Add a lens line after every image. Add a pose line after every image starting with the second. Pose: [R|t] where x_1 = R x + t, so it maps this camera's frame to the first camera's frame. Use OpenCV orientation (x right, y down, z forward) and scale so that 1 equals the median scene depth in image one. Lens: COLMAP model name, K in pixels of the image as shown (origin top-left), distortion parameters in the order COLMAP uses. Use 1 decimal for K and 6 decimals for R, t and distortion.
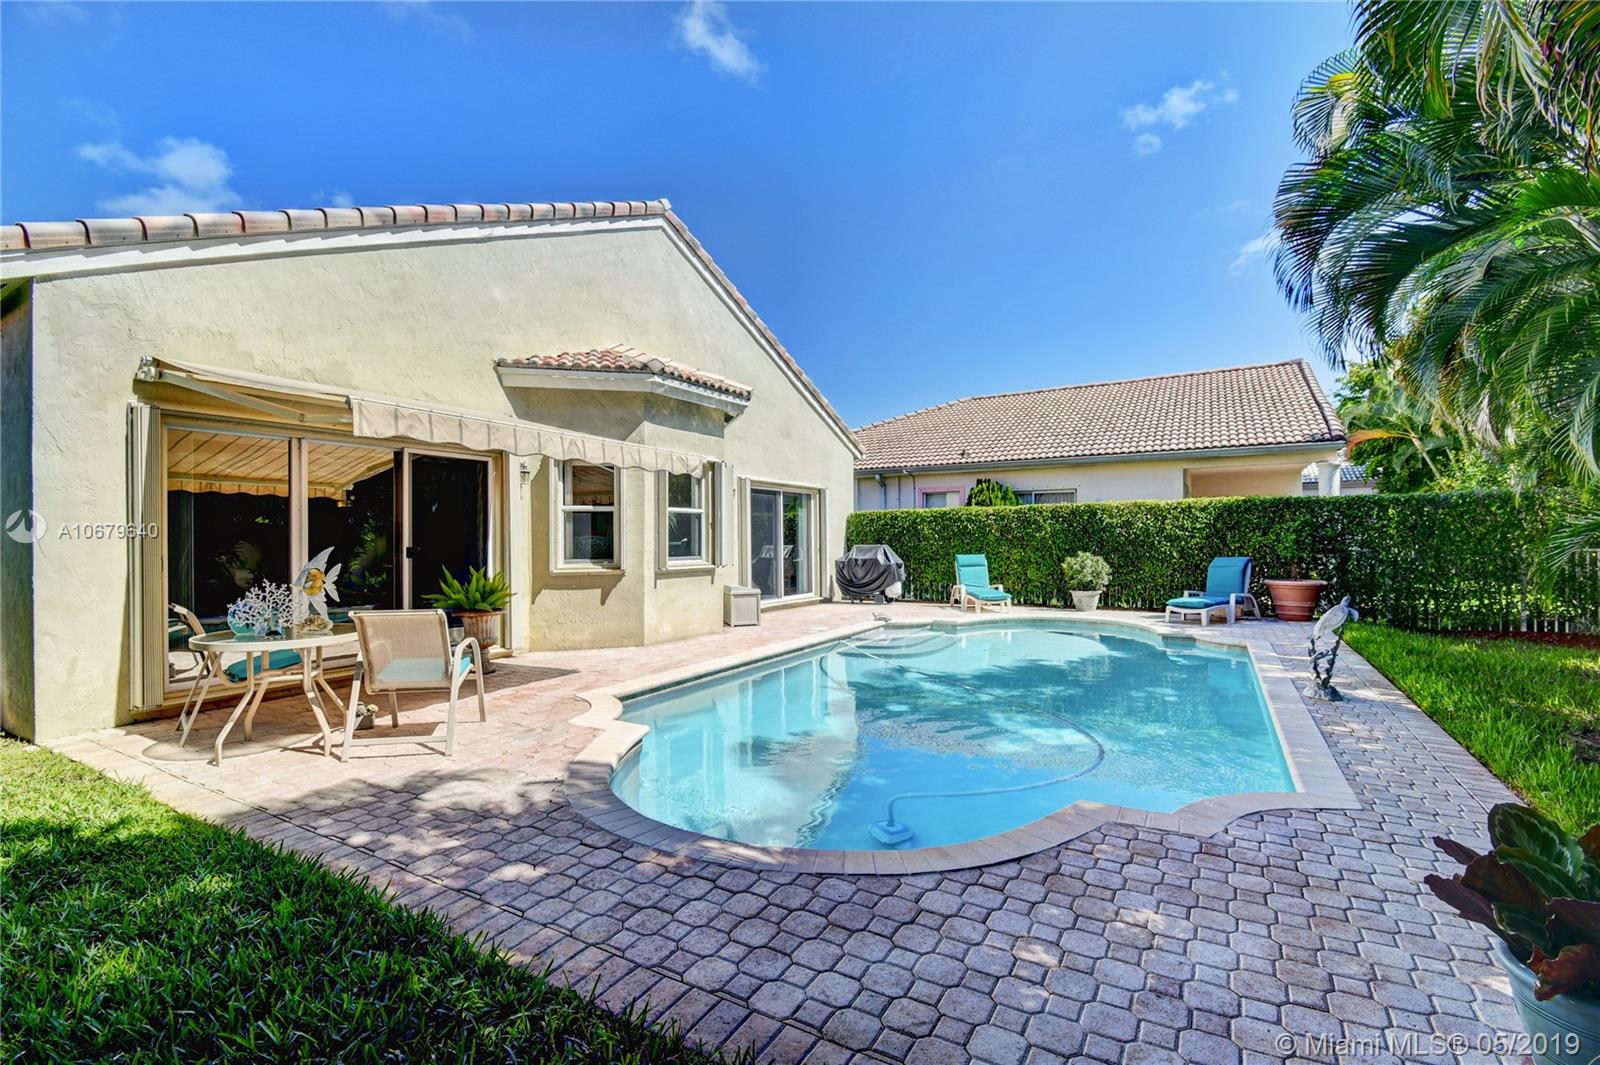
lens RADIAL K [[714.2, 0, 799.9], [0, 714.2, 548.2], [0, 0, 1]] dist [-0.004477, -0.004342]
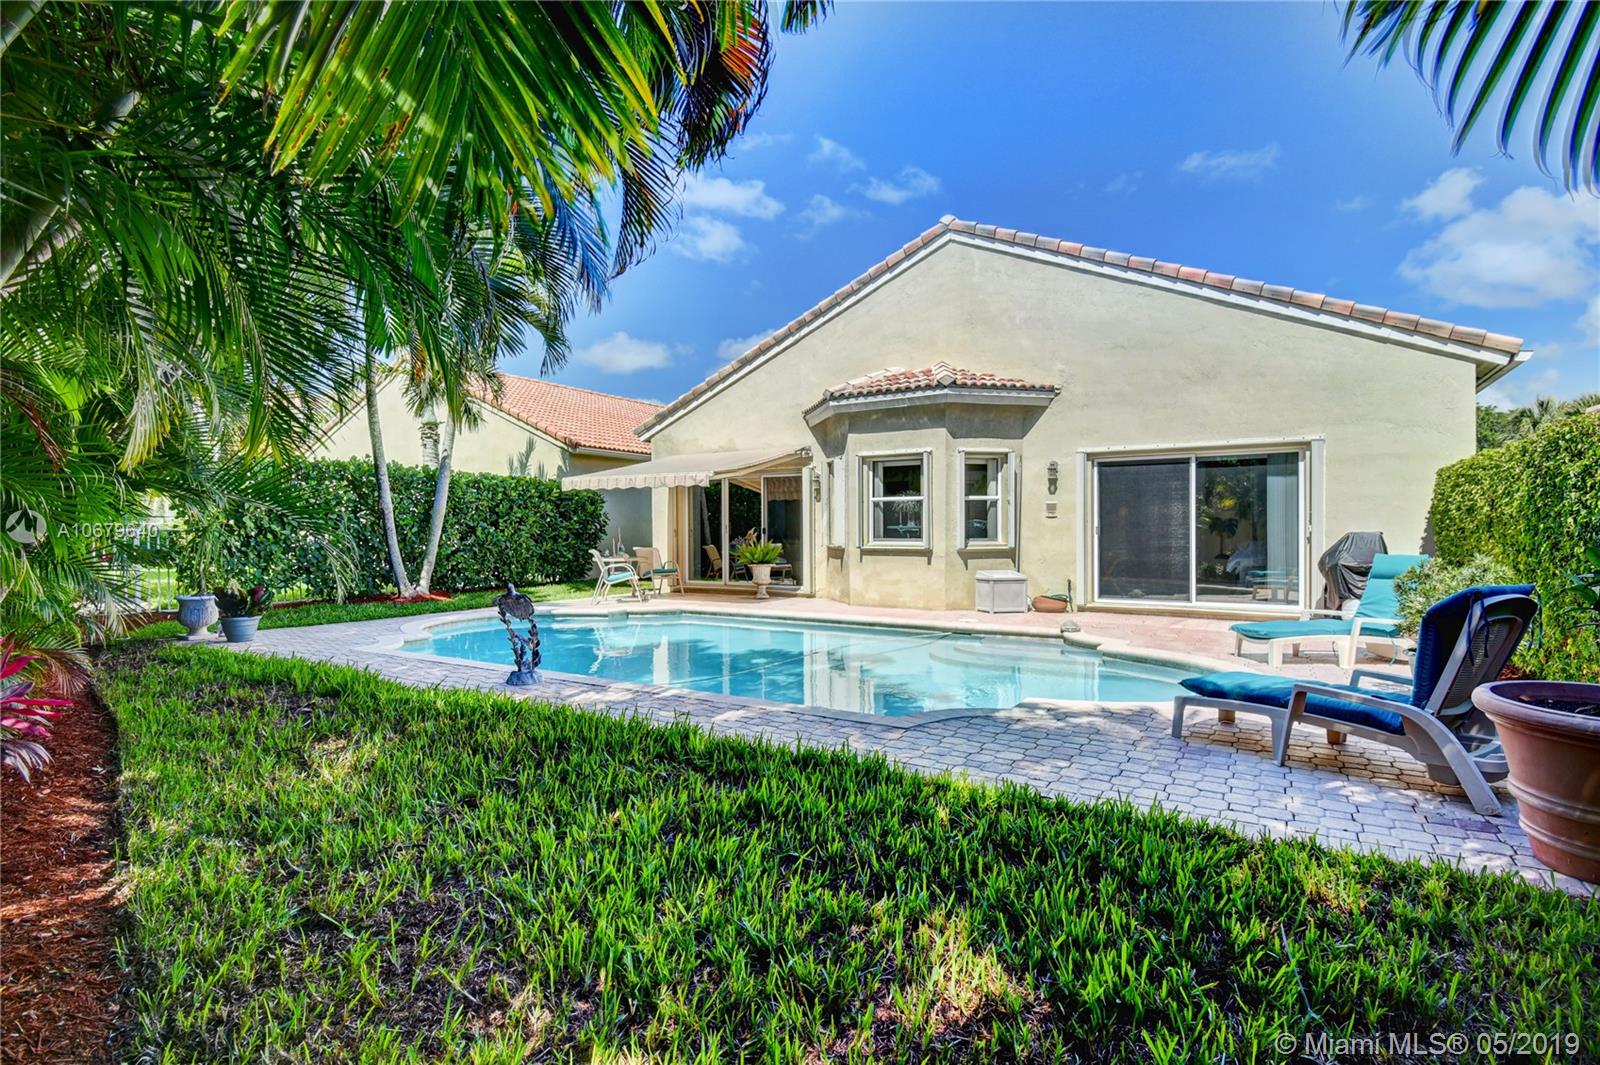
lens RADIAL K [[730.1, 0, 804.1], [0, 730.1, 533.4], [0, 0, 1]] dist [0.000798, 0.000006]
pose [[-0.042925, 0.028042, -0.998685, 1.242286], [-0.008041, 0.999564, 0.028413, -0.034602], [0.999046, 0.009250, -0.042680, 1.071365]]
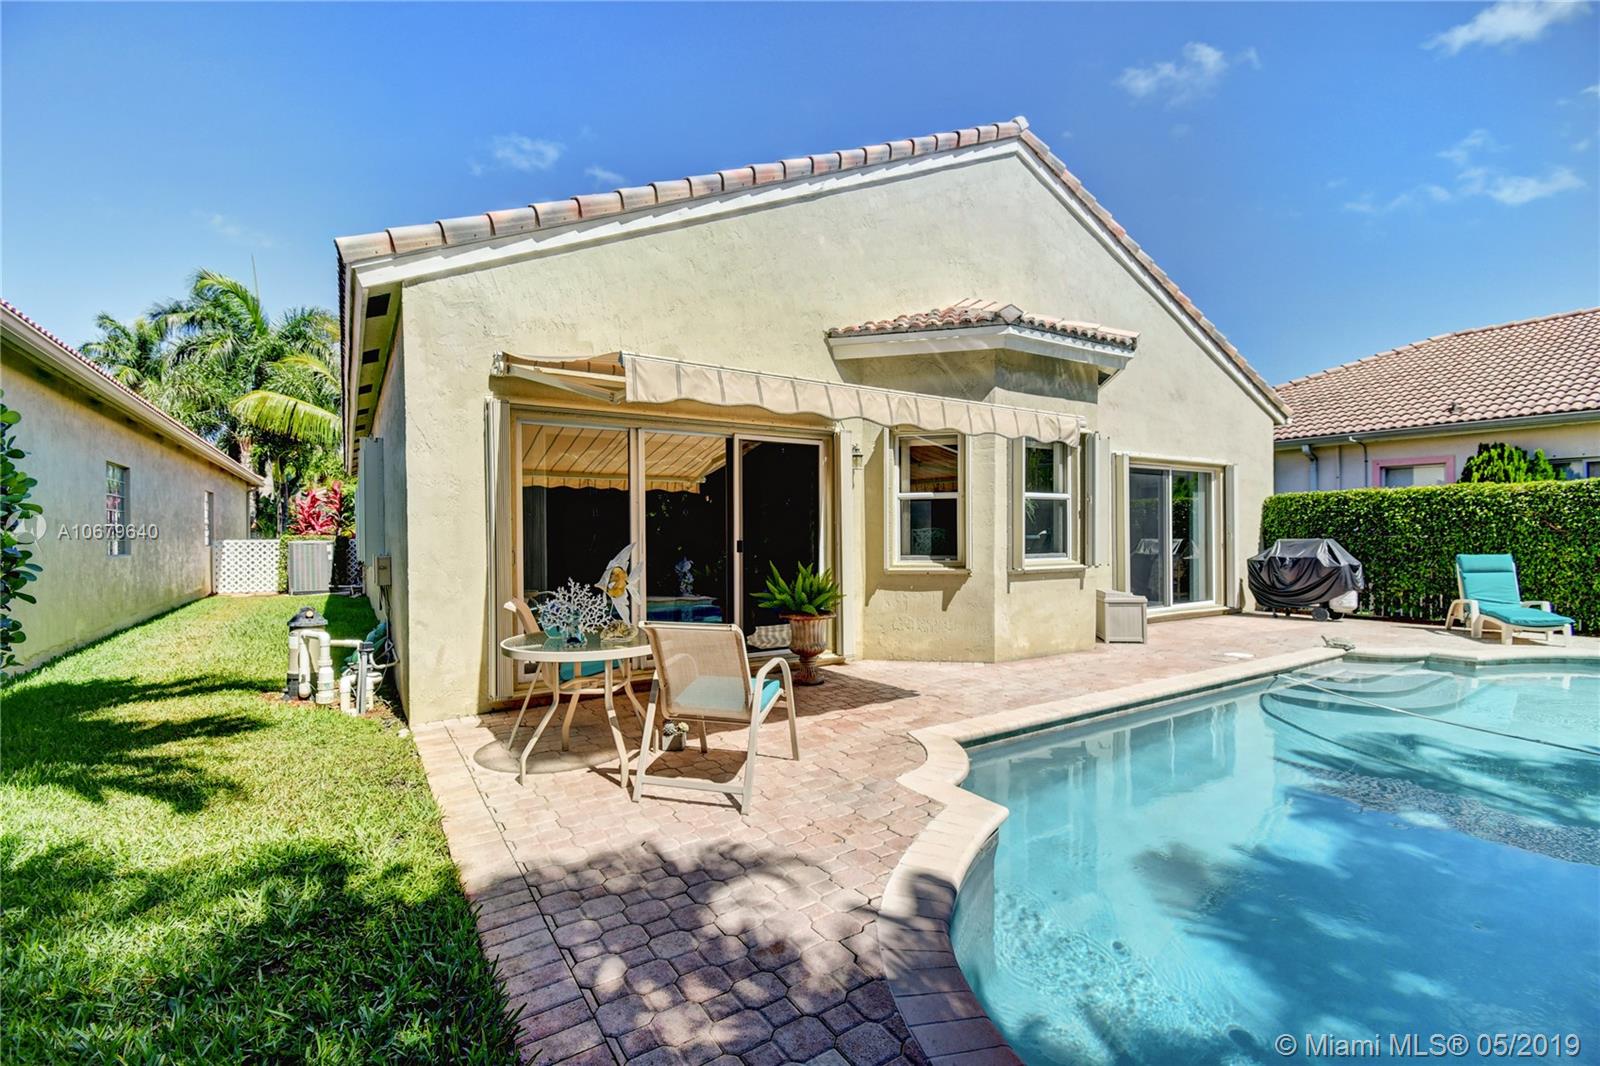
lens RADIAL K [[714.2, 0, 797.5], [0, 714.2, 538.3], [0, 0, 1]] dist [-0.004477, -0.004342]
pose [[0.889352, 0.003999, -0.457206, -0.053203], [-0.004764, 0.999989, -0.000521, -0.004697], [0.457199, 0.002642, 0.889361, 0.200667]]
